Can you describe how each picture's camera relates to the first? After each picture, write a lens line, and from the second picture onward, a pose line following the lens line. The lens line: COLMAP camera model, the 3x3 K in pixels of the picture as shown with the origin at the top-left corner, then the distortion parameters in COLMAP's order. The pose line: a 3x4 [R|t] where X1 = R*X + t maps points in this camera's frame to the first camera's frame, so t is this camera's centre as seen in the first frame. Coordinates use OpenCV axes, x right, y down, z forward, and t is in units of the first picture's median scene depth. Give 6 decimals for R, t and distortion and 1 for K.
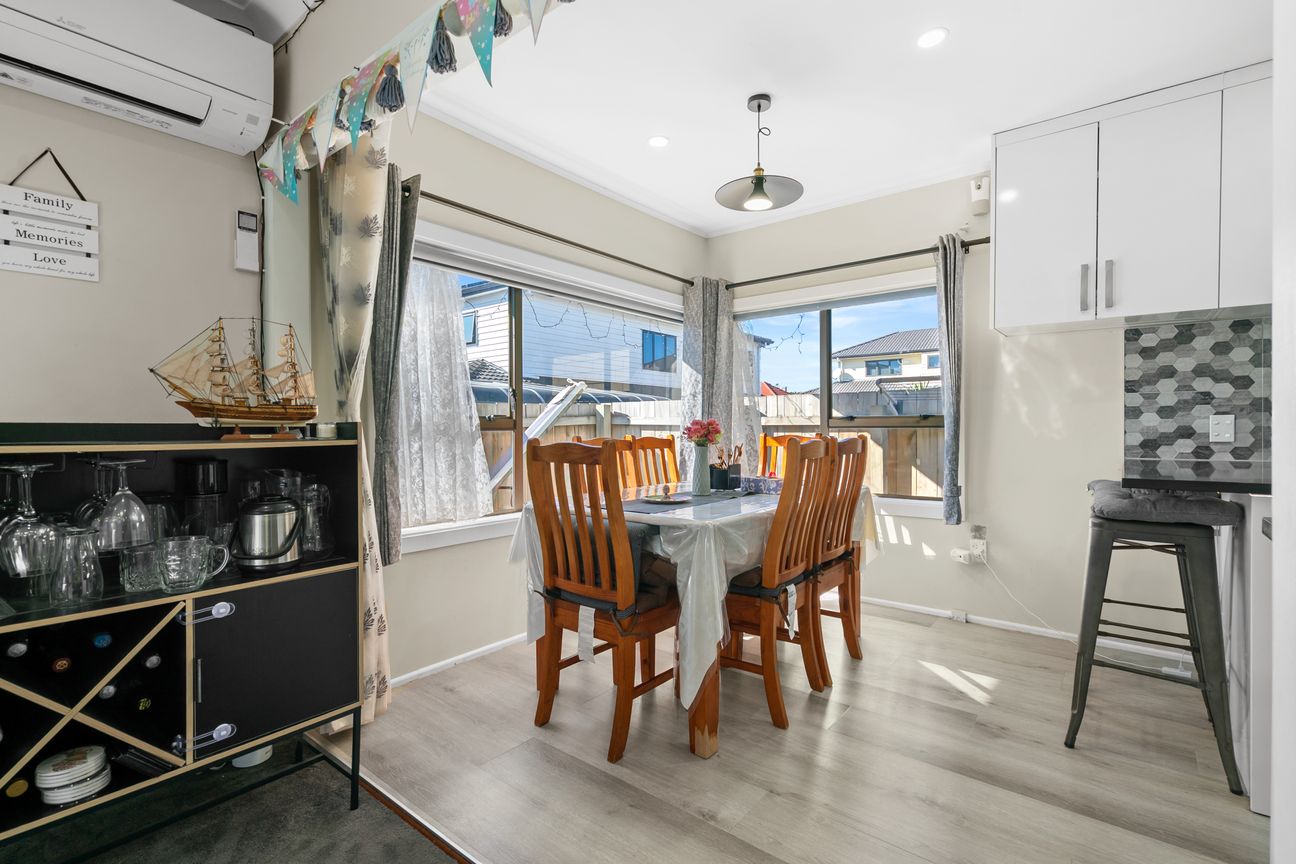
lens RADIAL K [[587.4, 0, 648.0], [0, 587.4, 432.0], [0, 0, 1]] dist [-0.012082, 0.000325]
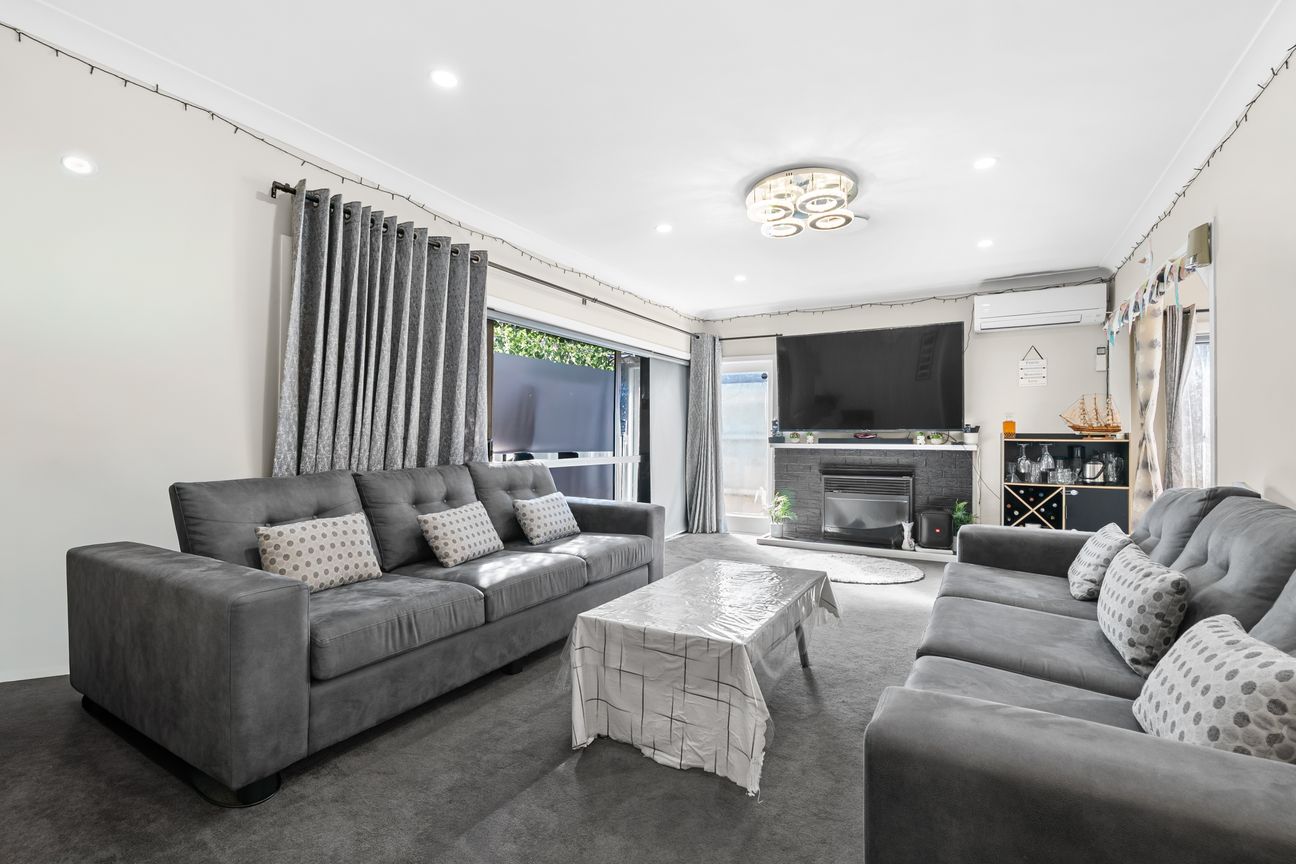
lens RADIAL K [[587.4, 0, 648.0], [0, 587.4, 432.0], [0, 0, 1]] dist [-0.012082, 0.000325]
pose [[0.149187, -0.002820, -0.988805, 1.805083], [-0.013545, 0.999896, -0.004895, 0.021842], [0.988716, 0.014124, 0.149133, -1.547396]]
